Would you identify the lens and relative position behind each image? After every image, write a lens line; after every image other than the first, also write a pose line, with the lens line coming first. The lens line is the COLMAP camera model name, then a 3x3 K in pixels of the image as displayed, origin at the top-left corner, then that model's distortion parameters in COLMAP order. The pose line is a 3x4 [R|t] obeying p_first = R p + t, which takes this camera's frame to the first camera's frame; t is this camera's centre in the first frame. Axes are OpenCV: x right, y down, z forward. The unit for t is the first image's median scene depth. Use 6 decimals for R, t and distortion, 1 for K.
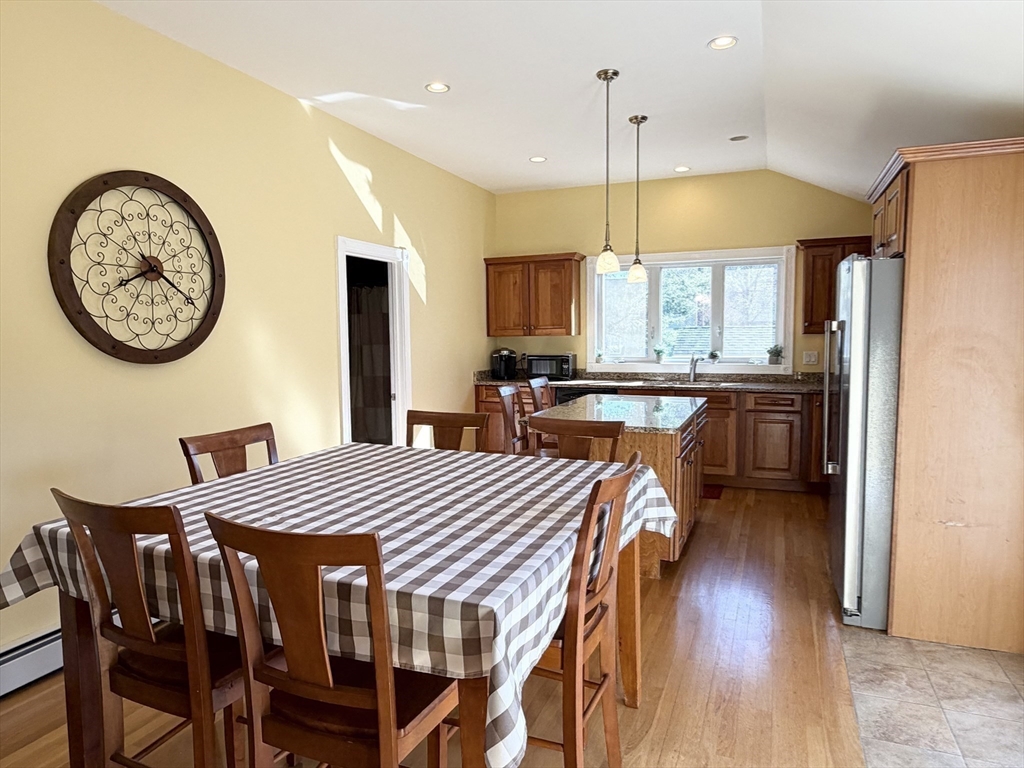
lens RADIAL K [[651.8, 0, 506.3], [0, 651.8, 389.2], [0, 0, 1]] dist [0.000785, -0.006108]
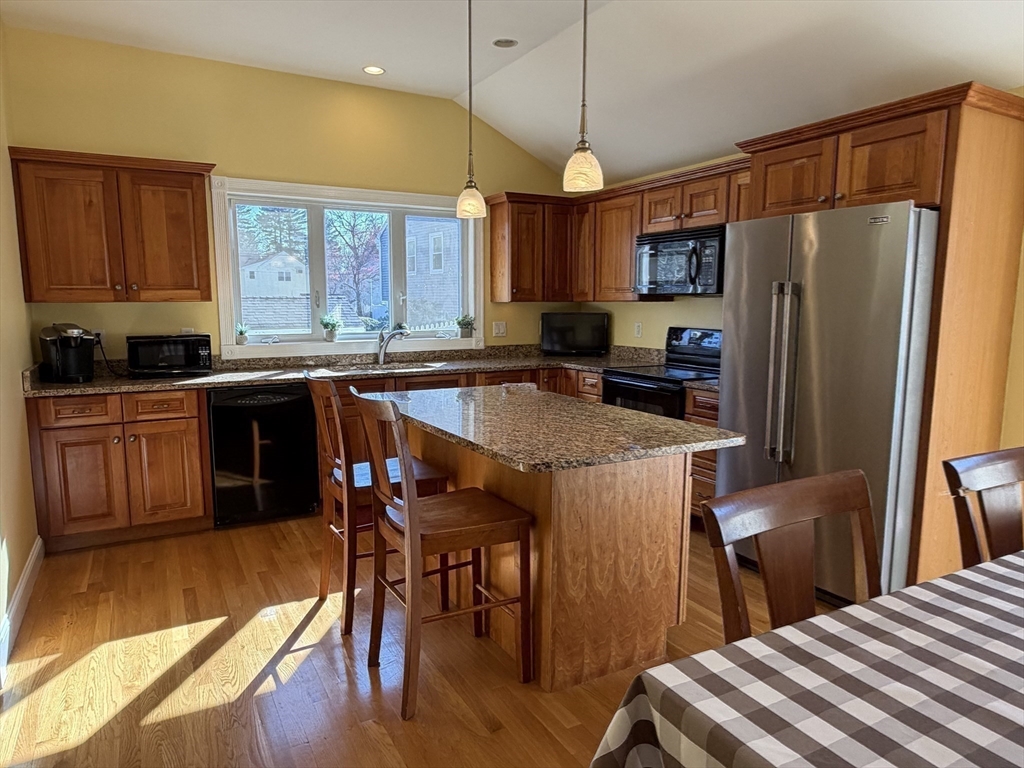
lens RADIAL K [[651.8, 0, 506.5], [0, 651.8, 384.5], [0, 0, 1]] dist [0.000785, -0.006108]
pose [[0.625482, -0.088101, 0.775248, -0.206670], [0.061214, 0.996083, 0.063810, -0.026566], [-0.777833, 0.007544, 0.628425, 0.397358]]
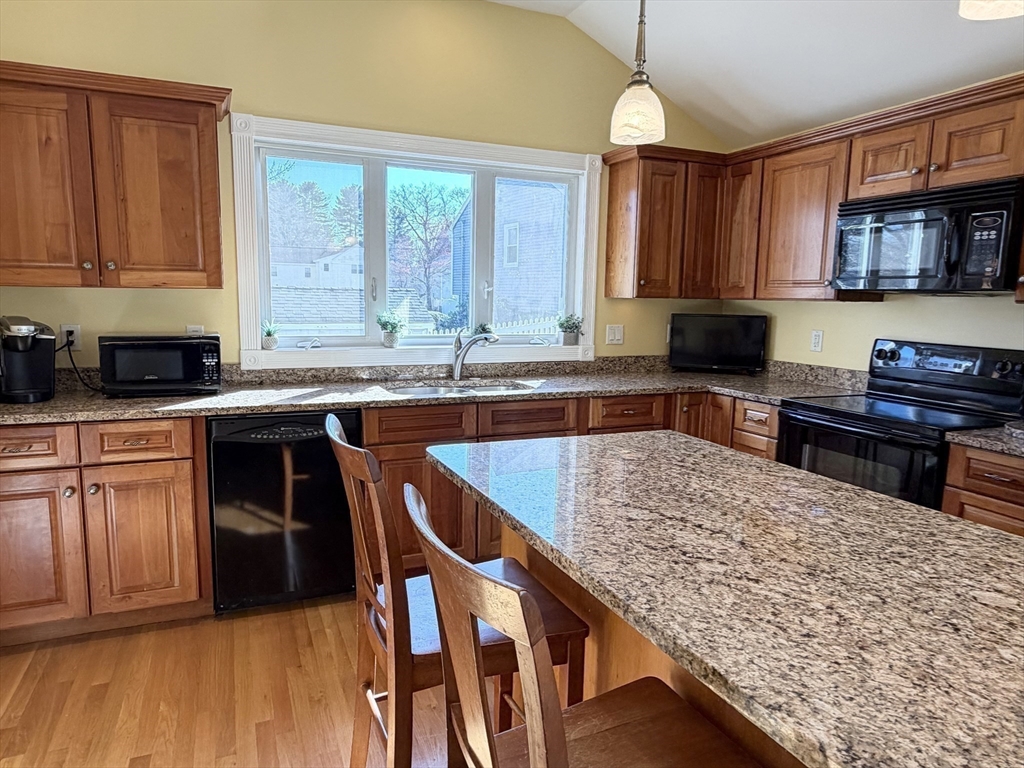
lens RADIAL K [[651.8, 0, 504.6], [0, 651.8, 384.2], [0, 0, 1]] dist [0.000785, -0.006108]
pose [[0.704630, -0.070568, 0.706057, -0.075039], [0.035623, 0.997306, 0.064127, -0.040433], [-0.708680, -0.020034, 0.705246, 0.562121]]
